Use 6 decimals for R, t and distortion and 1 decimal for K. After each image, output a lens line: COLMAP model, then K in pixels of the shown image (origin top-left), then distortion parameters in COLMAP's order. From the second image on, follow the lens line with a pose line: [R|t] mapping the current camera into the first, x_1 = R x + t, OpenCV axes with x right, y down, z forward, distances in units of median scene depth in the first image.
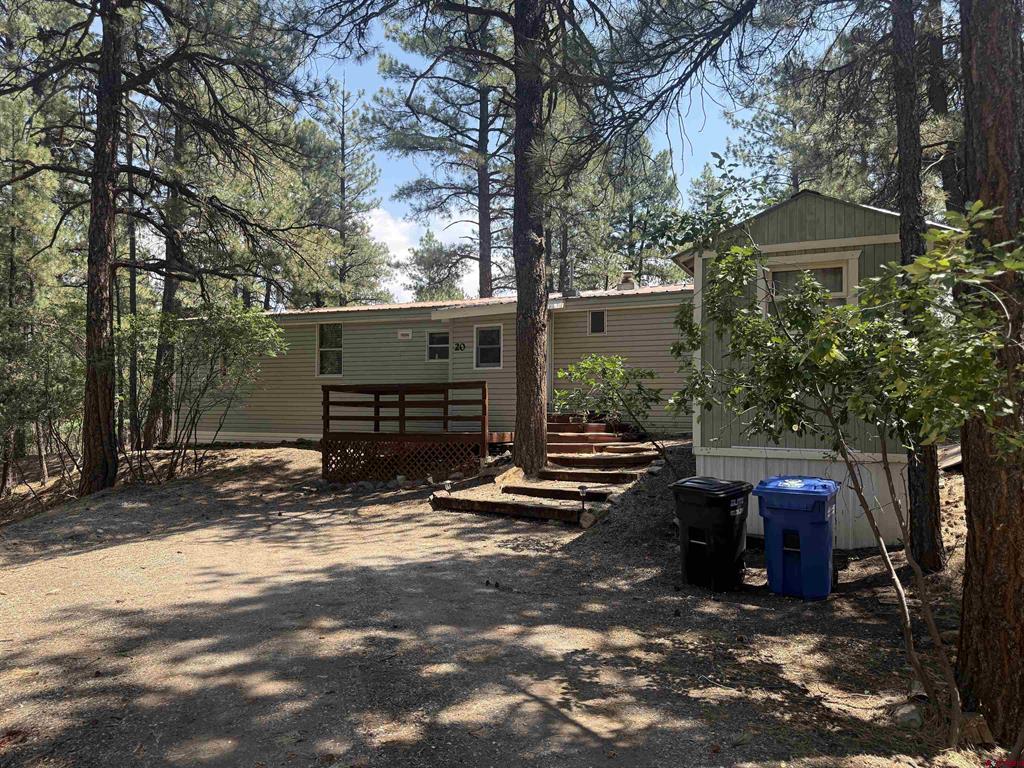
lens RADIAL K [[704.8, 0, 513.0], [0, 704.8, 384.8], [0, 0, 1]] dist [0.038153, -0.017065]
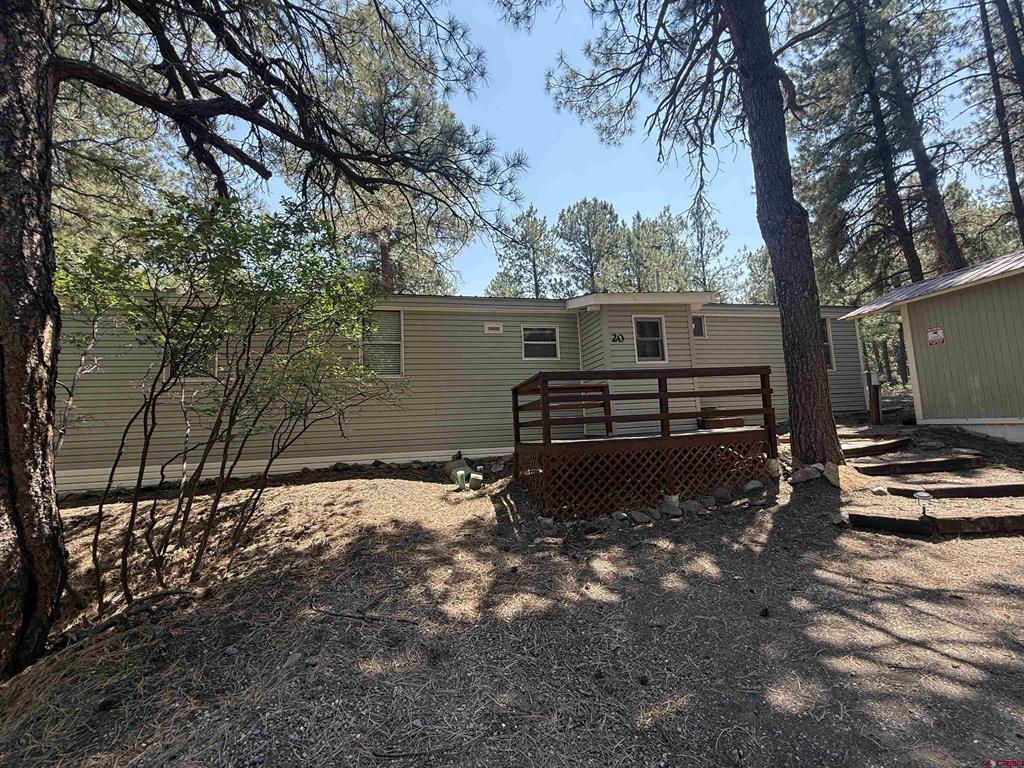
lens RADIAL K [[410.1, 0, 508.9], [0, 410.1, 374.3], [0, 0, 1]] dist [0.002044, -0.000012]
pose [[0.812645, 0.029699, 0.582001, -0.433665], [0.026390, 0.995801, -0.087663, 0.029791], [-0.582161, 0.086598, 0.808449, 0.596090]]
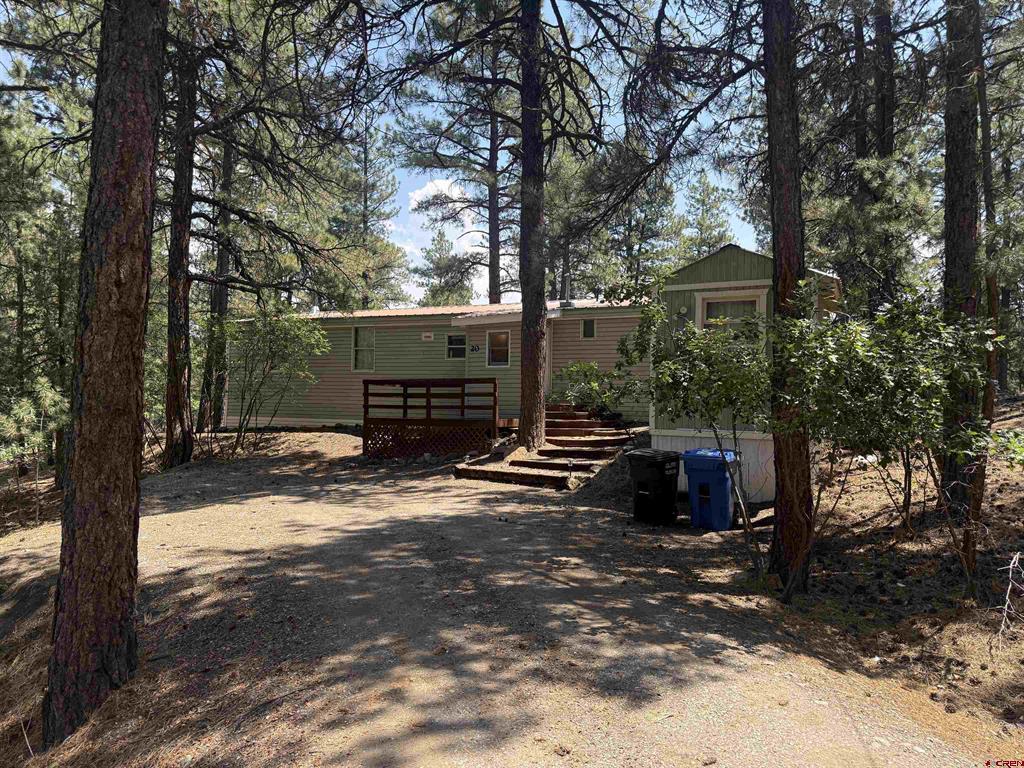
lens RADIAL K [[704.8, 0, 515.1], [0, 704.8, 382.9], [0, 0, 1]] dist [0.038153, -0.017065]
pose [[0.999966, 0.006450, -0.005160, 0.000287], [-0.006391, 0.999914, 0.011436, -0.007865], [0.005234, -0.011403, 0.999921, -0.186741]]
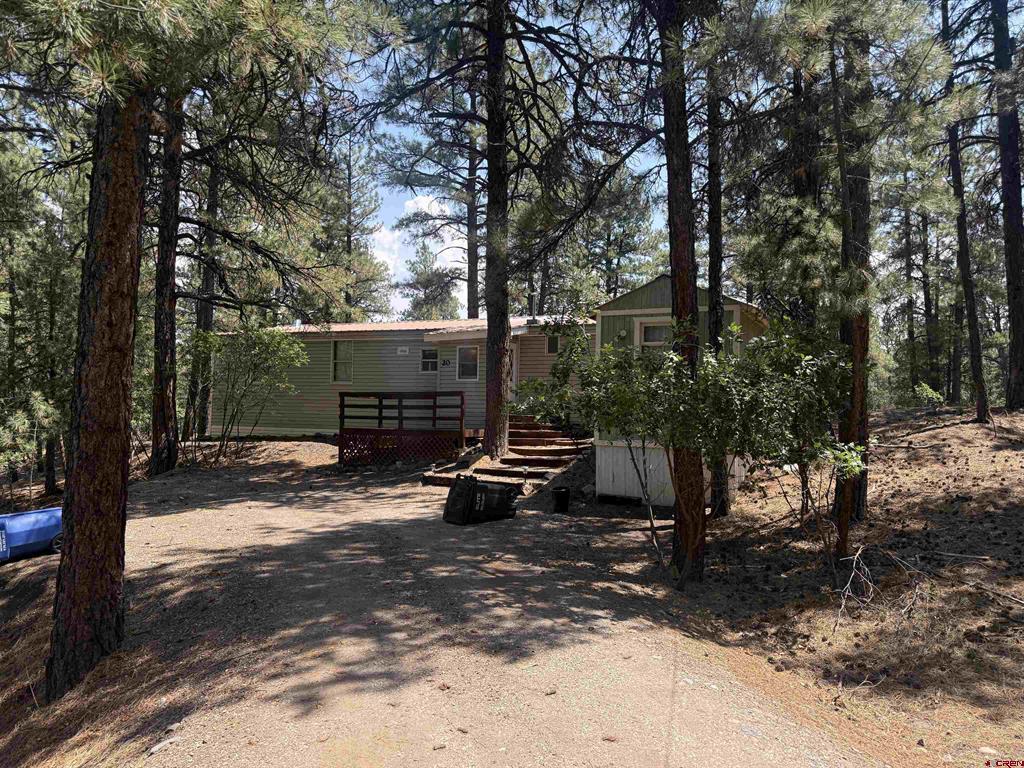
lens RADIAL K [[704.8, 0, 516.8], [0, 704.8, 385.7], [0, 0, 1]] dist [0.038153, -0.017065]
pose [[0.999905, 0.009643, 0.009864, 0.036794], [-0.009694, 0.999939, 0.005206, -0.017752], [-0.009813, -0.005301, 0.999938, -0.255004]]
